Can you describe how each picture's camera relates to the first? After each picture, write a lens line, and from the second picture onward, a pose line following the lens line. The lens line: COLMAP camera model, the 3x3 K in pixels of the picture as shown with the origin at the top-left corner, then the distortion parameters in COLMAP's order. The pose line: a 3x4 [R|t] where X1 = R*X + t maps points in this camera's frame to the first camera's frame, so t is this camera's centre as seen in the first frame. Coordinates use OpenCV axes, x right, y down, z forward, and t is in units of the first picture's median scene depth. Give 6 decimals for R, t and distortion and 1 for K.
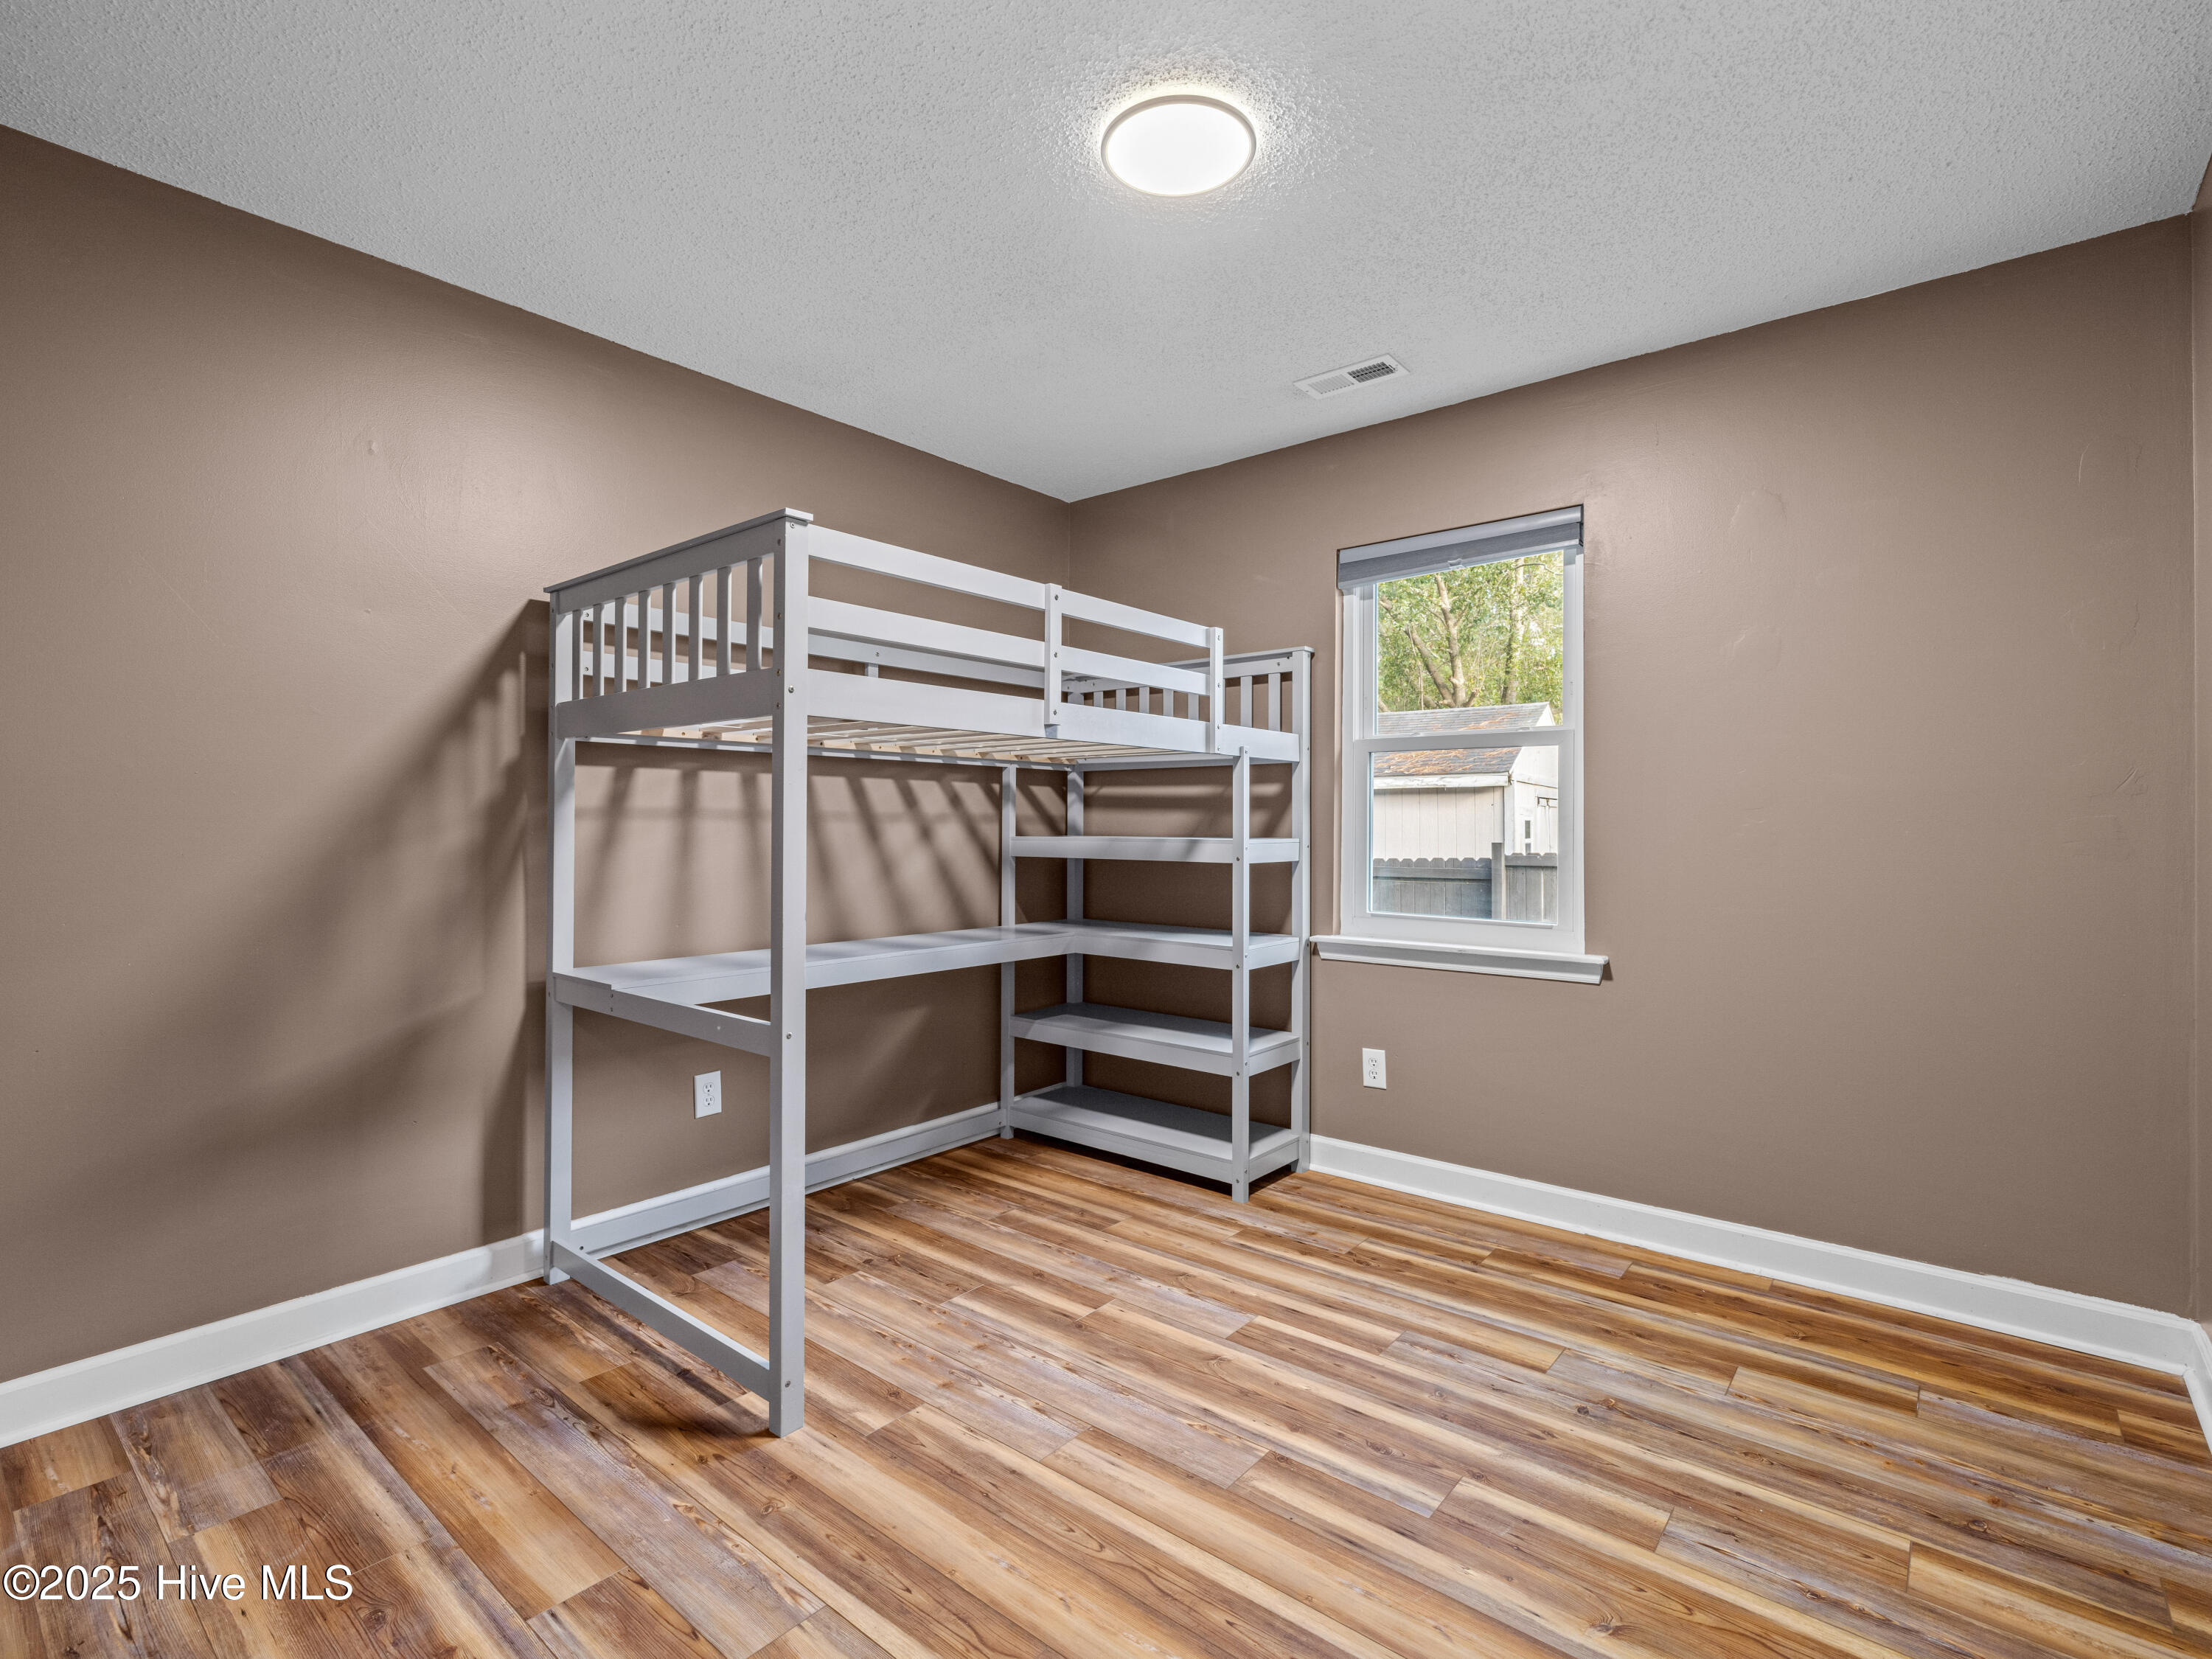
lens RADIAL K [[1053.5, 0, 1103.9], [0, 1053.5, 822.7], [0, 0, 1]] dist [0.000760, -0.000565]
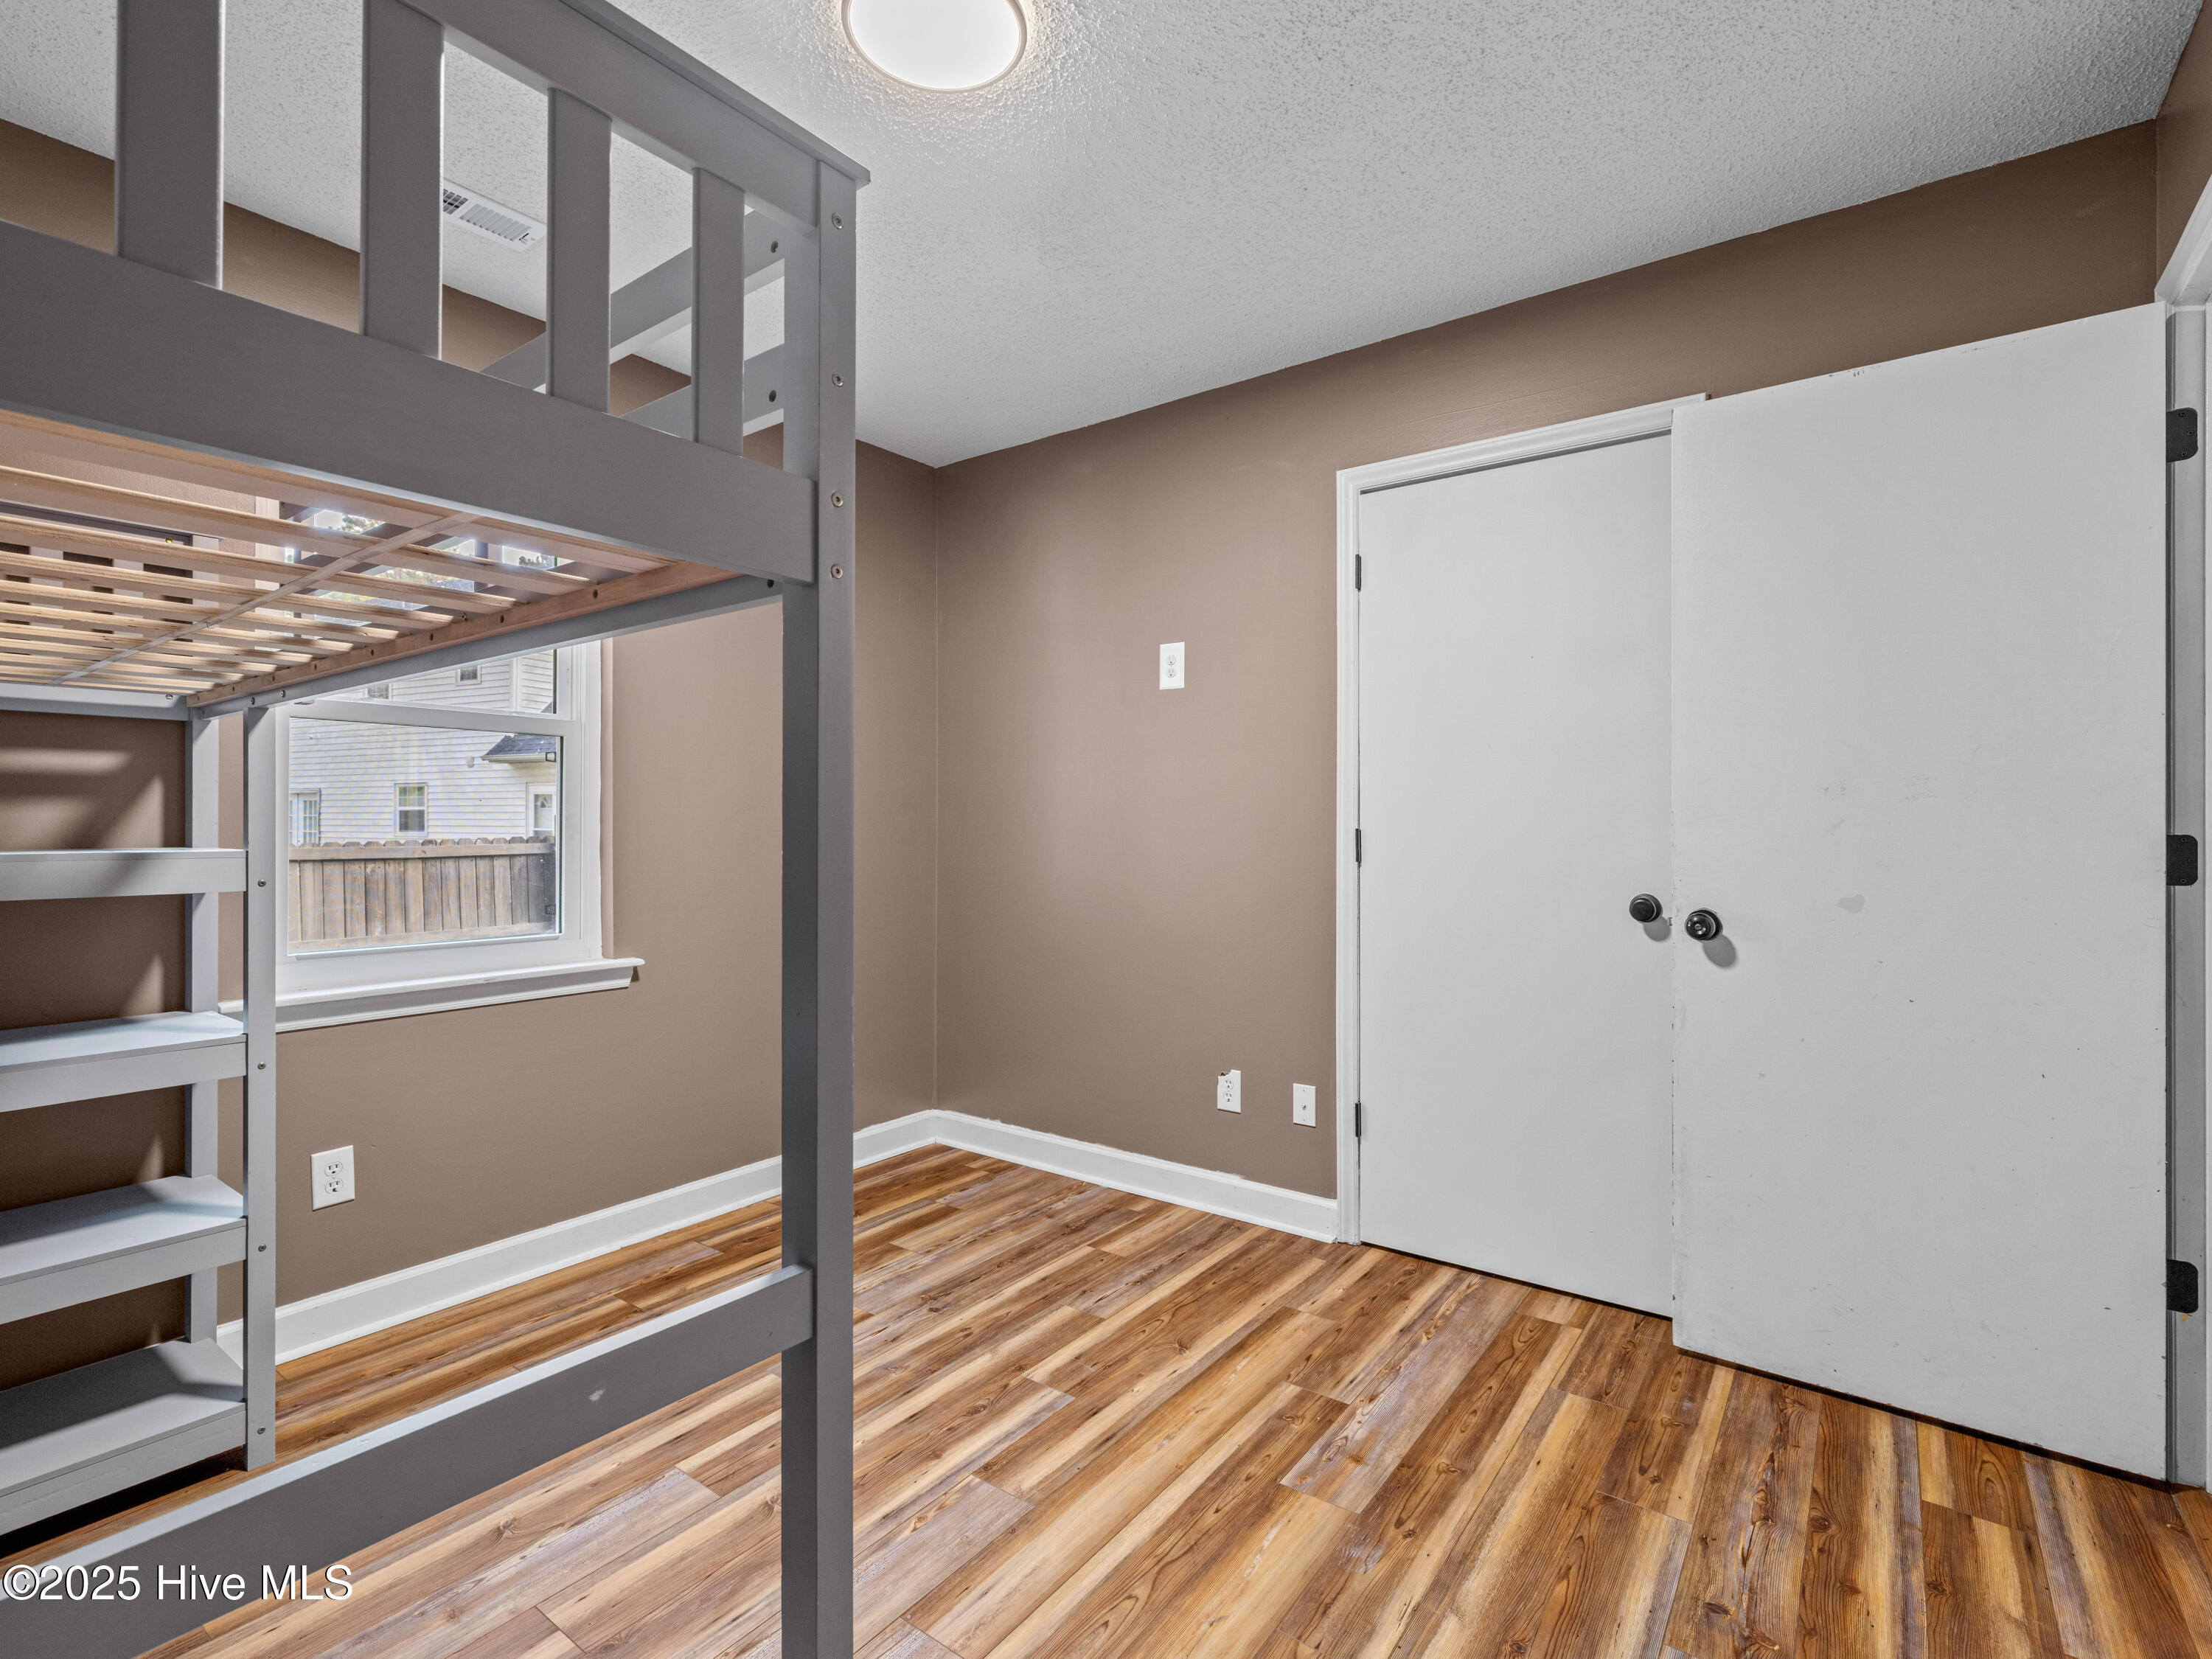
lens RADIAL K [[1053.5, 0, 1103.9], [0, 1053.5, 822.7], [0, 0, 1]] dist [0.000760, -0.000565]
pose [[-0.058595, -0.002700, 0.998278, -0.776396], [-0.002033, 0.999995, 0.002585, -0.004825], [-0.998280, -0.001878, -0.058601, 0.894411]]
